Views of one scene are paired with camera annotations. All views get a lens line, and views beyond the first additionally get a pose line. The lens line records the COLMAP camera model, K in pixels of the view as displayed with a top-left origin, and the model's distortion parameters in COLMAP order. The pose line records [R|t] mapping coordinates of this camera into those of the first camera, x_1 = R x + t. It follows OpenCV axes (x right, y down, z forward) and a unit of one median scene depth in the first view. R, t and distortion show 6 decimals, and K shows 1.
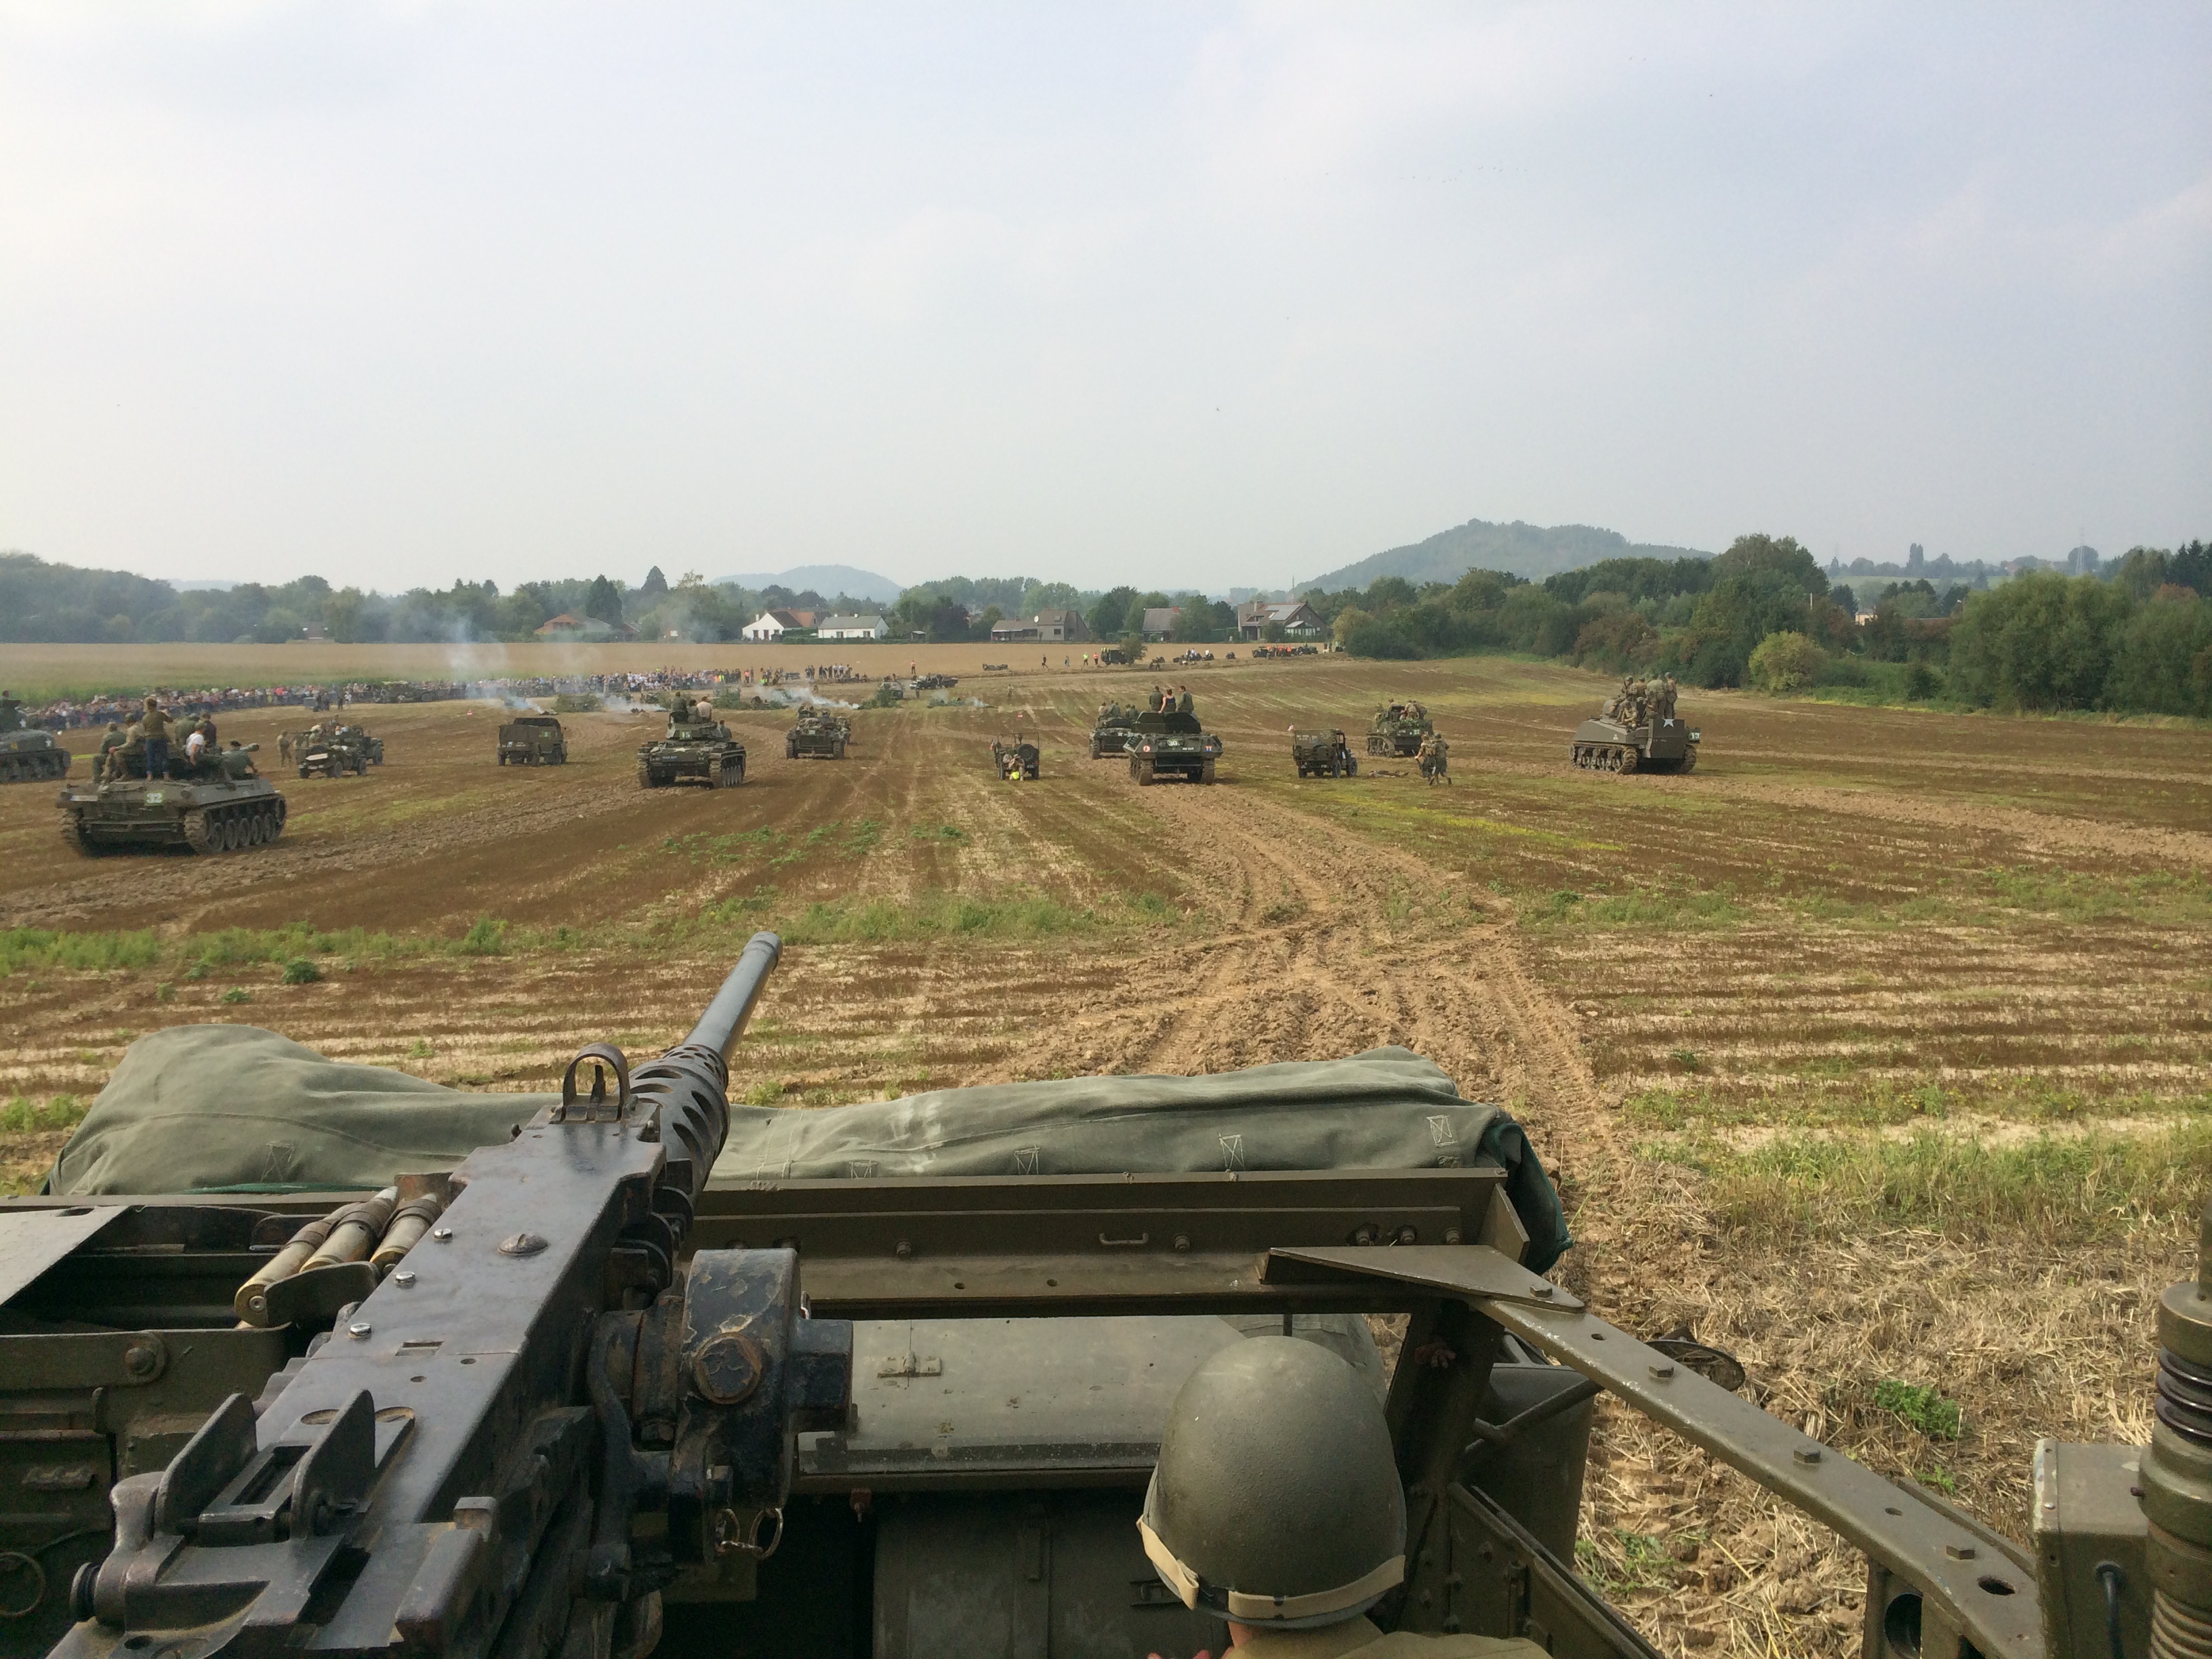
lens RADIAL K [[1920.8, 0, 1089.9], [0, 1920.8, 885.2], [0, 0, 1]] dist [0.087673, -0.106361]
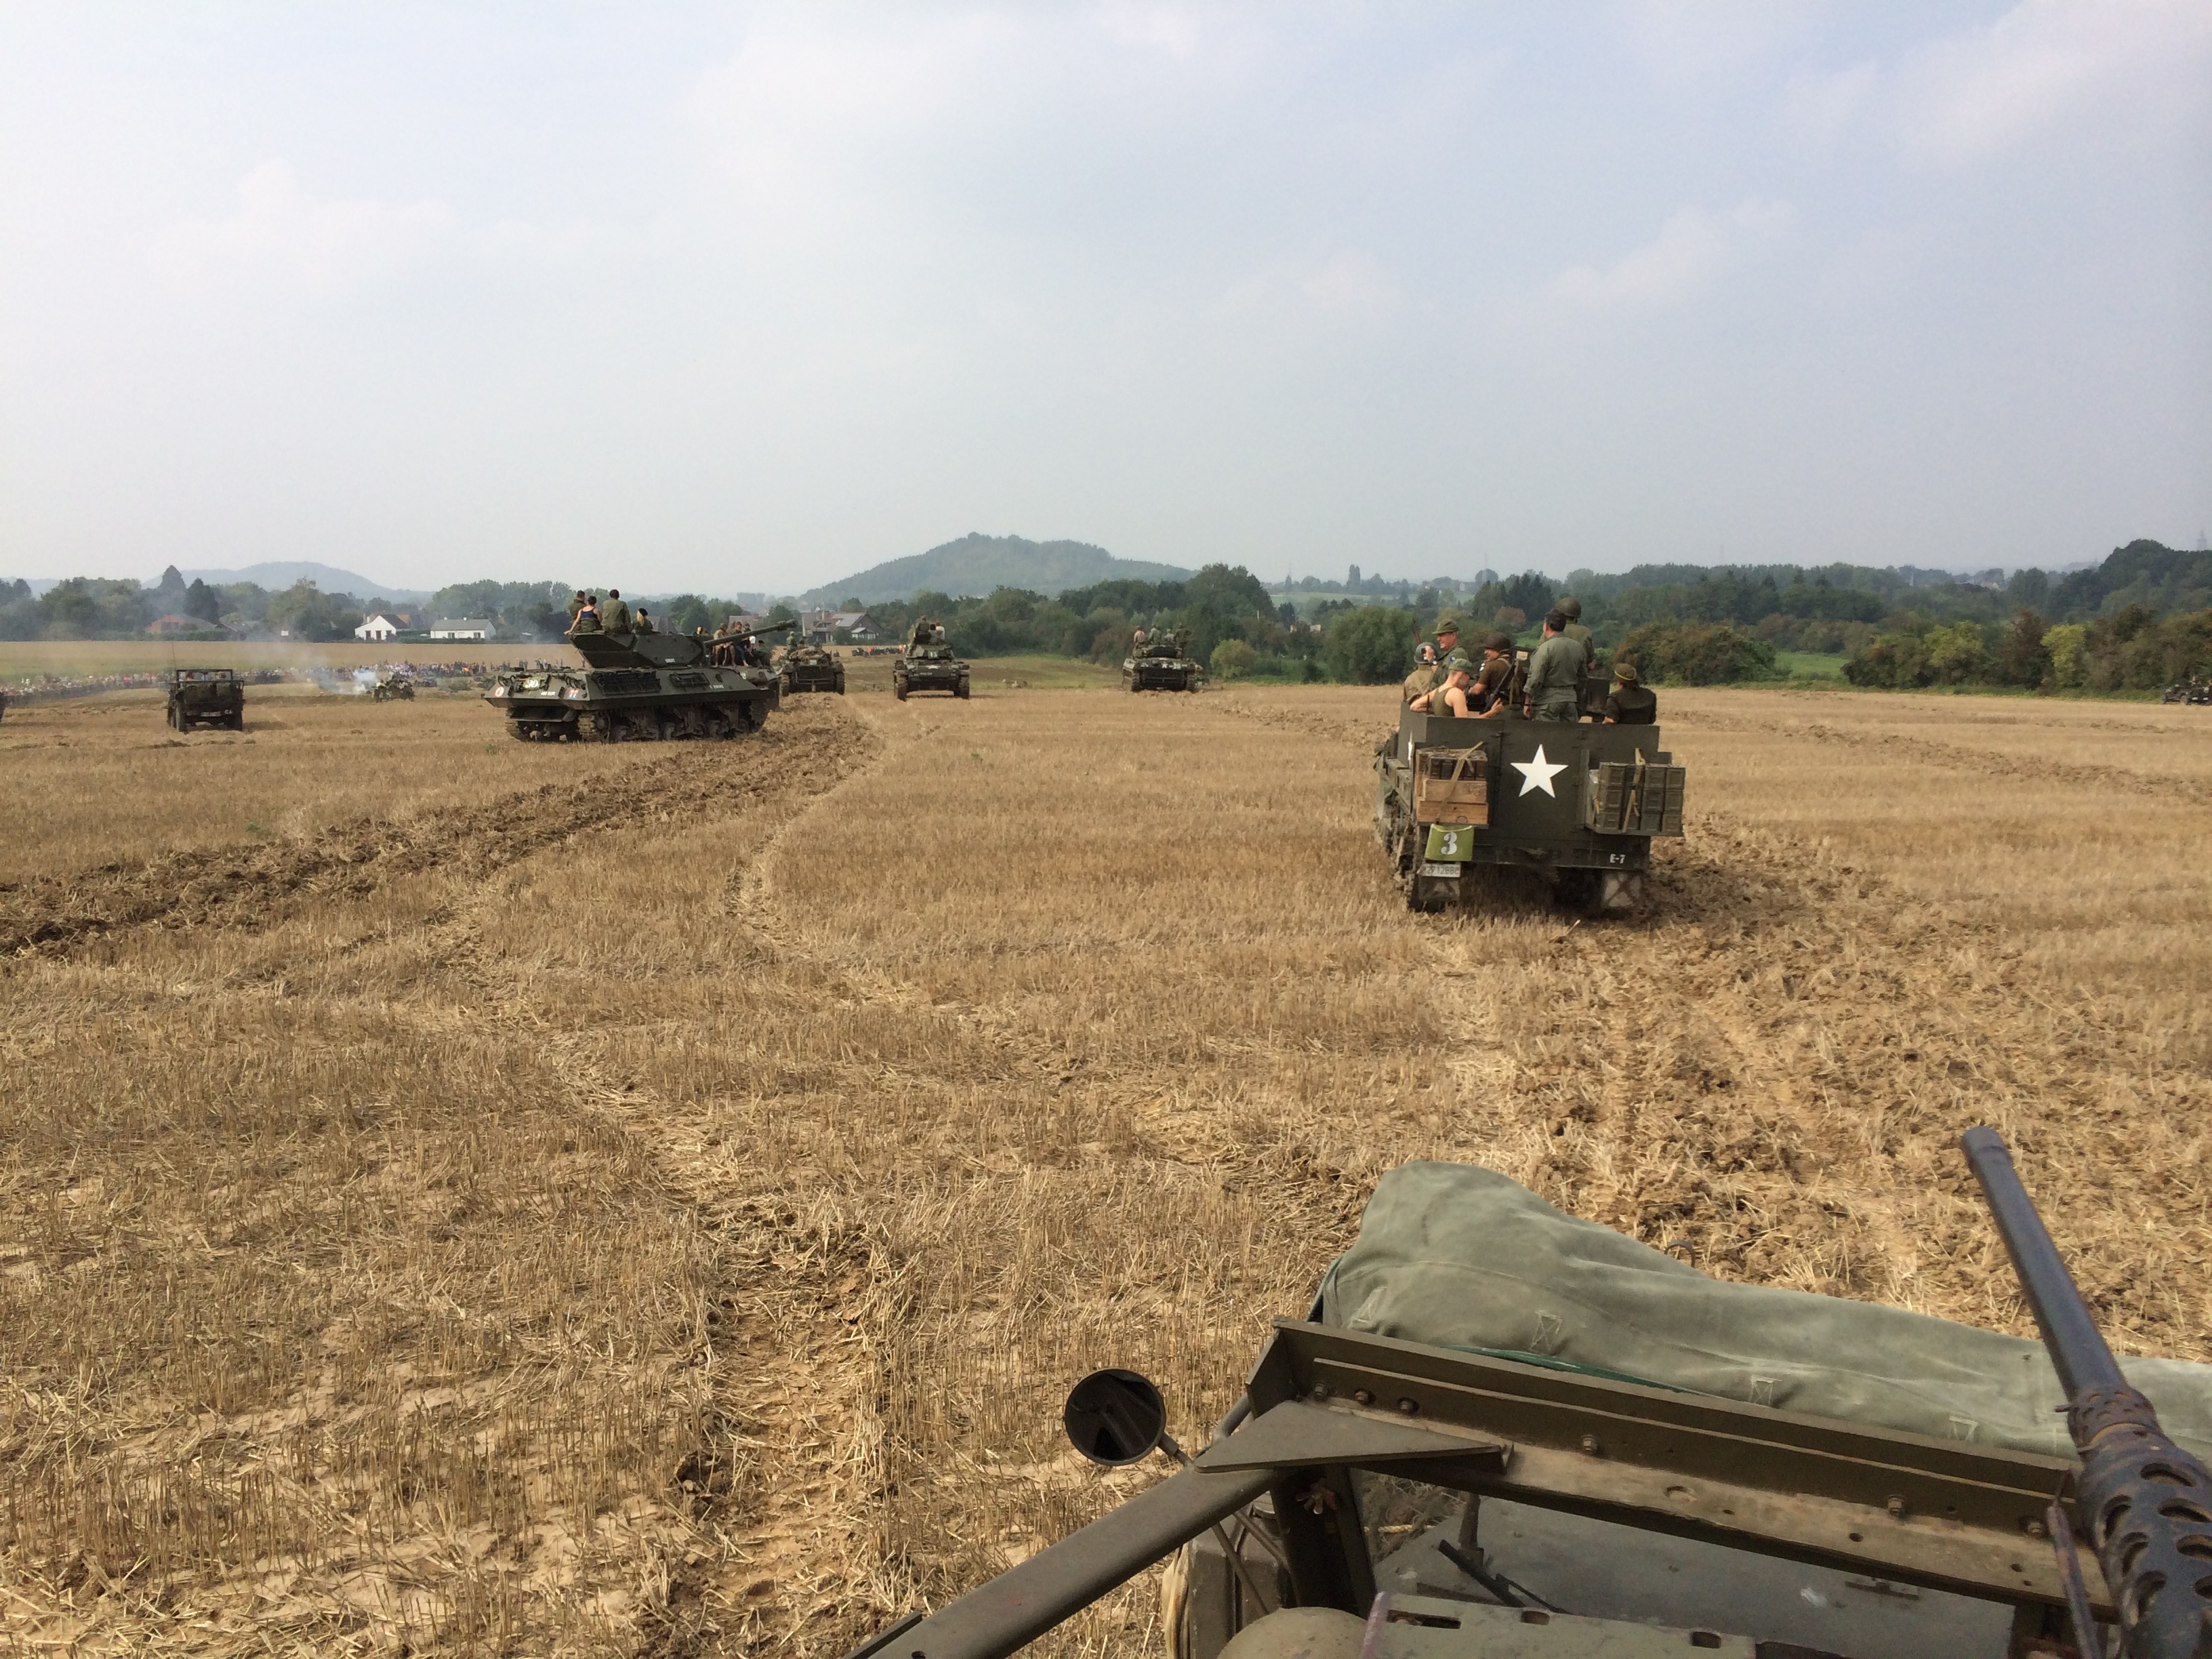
lens RADIAL K [[1920.8, 0, 1094.6], [0, 1920.8, 893.4], [0, 0, 1]] dist [0.087673, -0.106361]
pose [[0.966422, -0.029264, 0.255289, -0.060358], [0.028901, 0.999569, 0.005177, 0.025478], [-0.255331, 0.002375, 0.966851, -0.190647]]
